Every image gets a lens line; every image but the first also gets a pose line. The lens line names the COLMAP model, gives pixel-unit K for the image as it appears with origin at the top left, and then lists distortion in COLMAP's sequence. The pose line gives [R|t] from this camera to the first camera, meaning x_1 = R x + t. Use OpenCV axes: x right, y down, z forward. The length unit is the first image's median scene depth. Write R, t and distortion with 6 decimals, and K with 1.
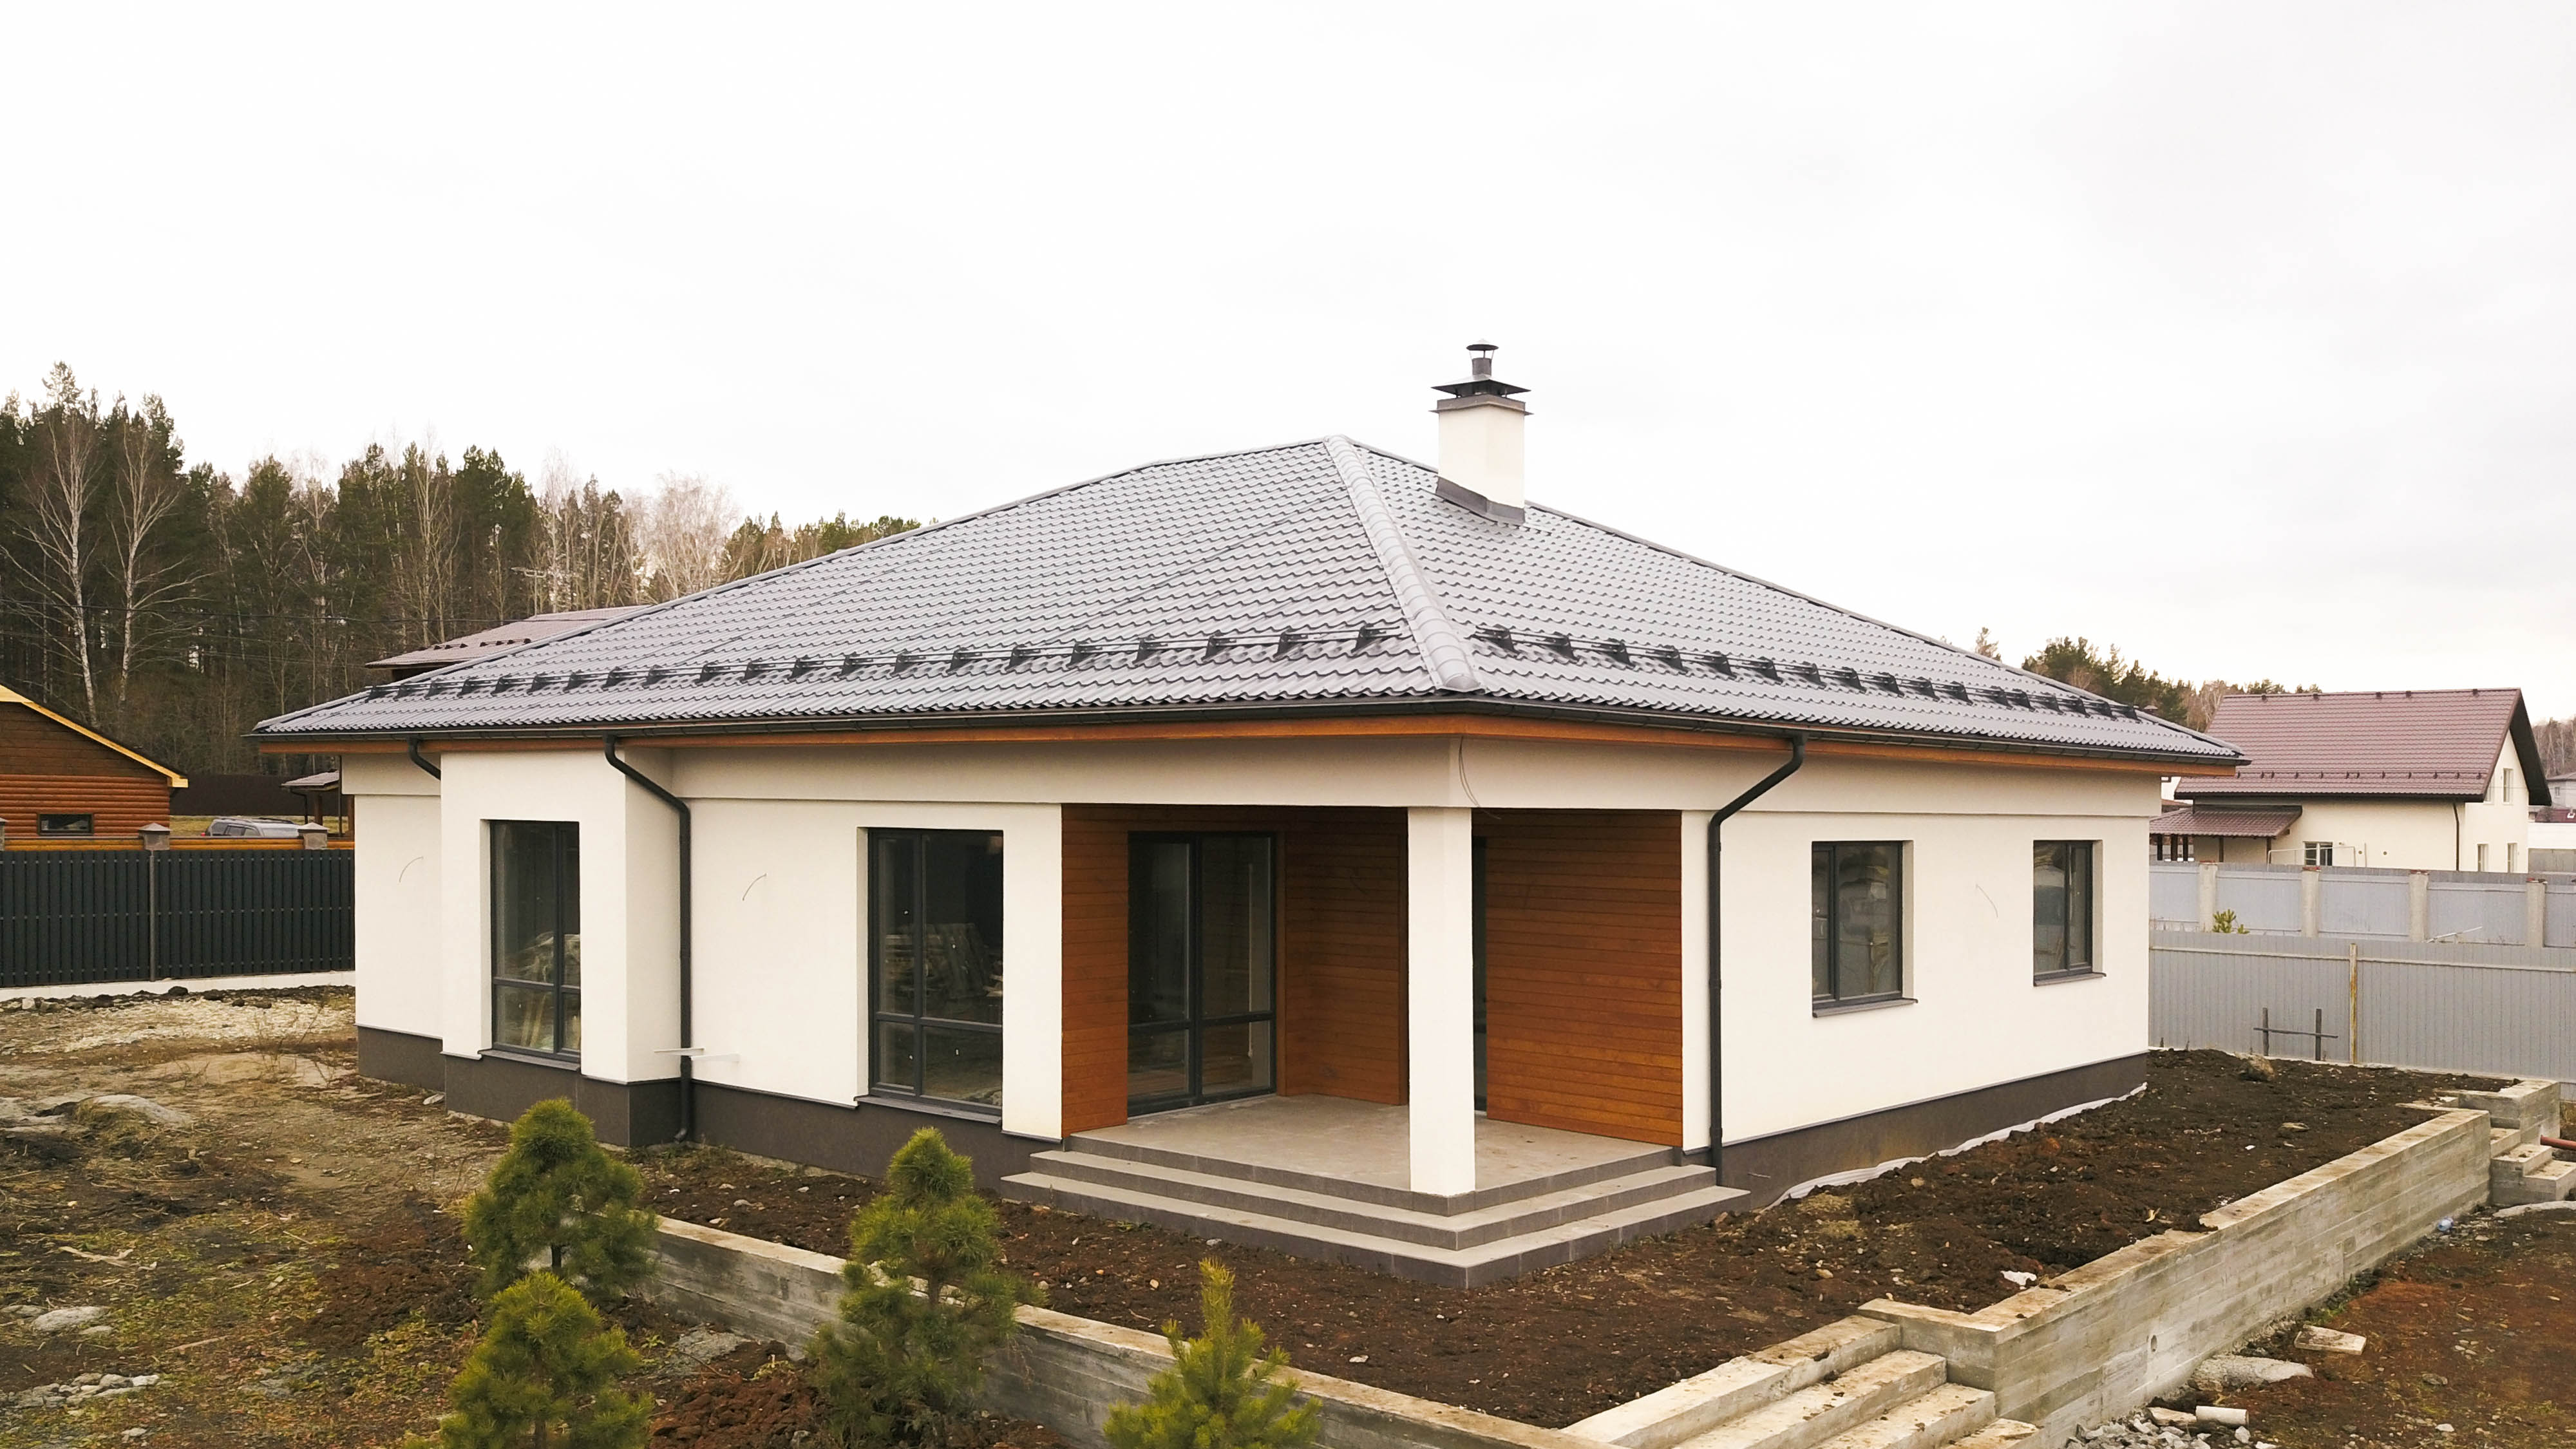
lens RADIAL K [[2094.2, 0, 1360.1], [0, 2094.2, 806.9], [0, 0, 1]] dist [0.002466, 0.010701]
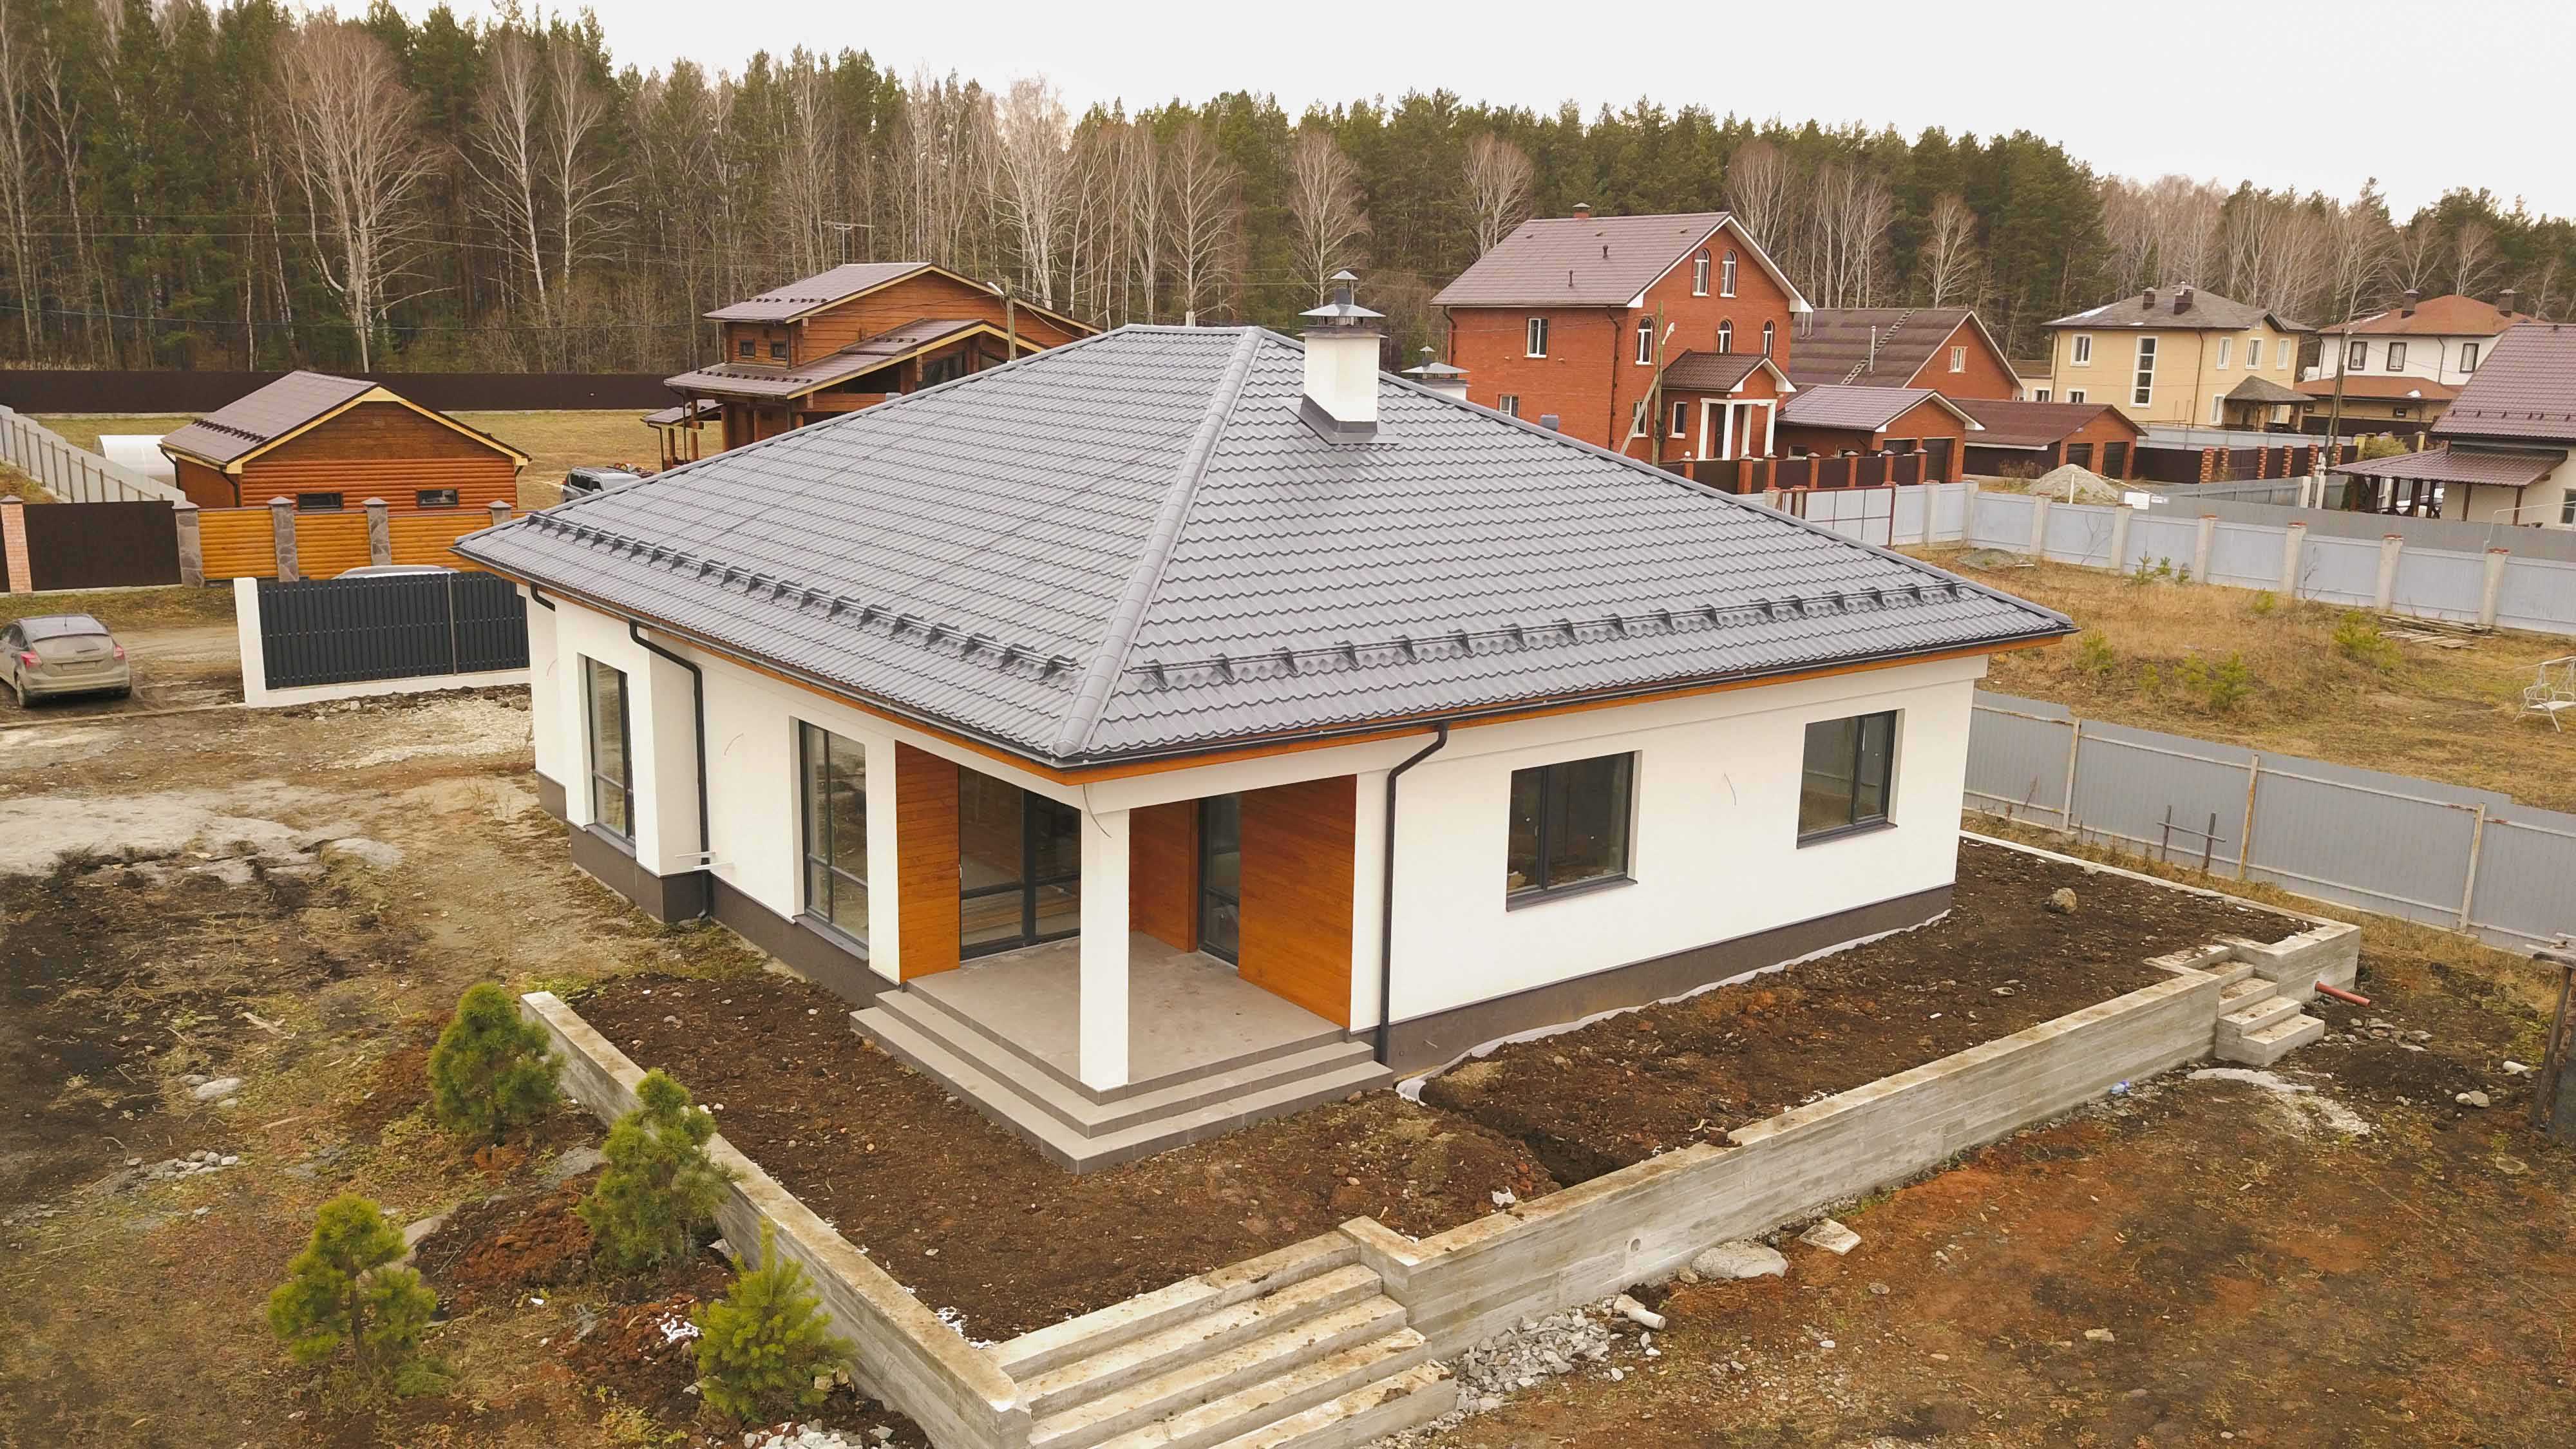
lens RADIAL K [[1971.5, 0, 1288.0], [0, 1971.5, 724.5], [0, 0, 1]] dist [0.005501, -0.005884]
pose [[0.976392, 0.051293, -0.209827, 0.312038], [-0.009283, 0.980464, 0.196481, -0.221998], [0.215806, -0.189895, 0.957793, -0.106182]]
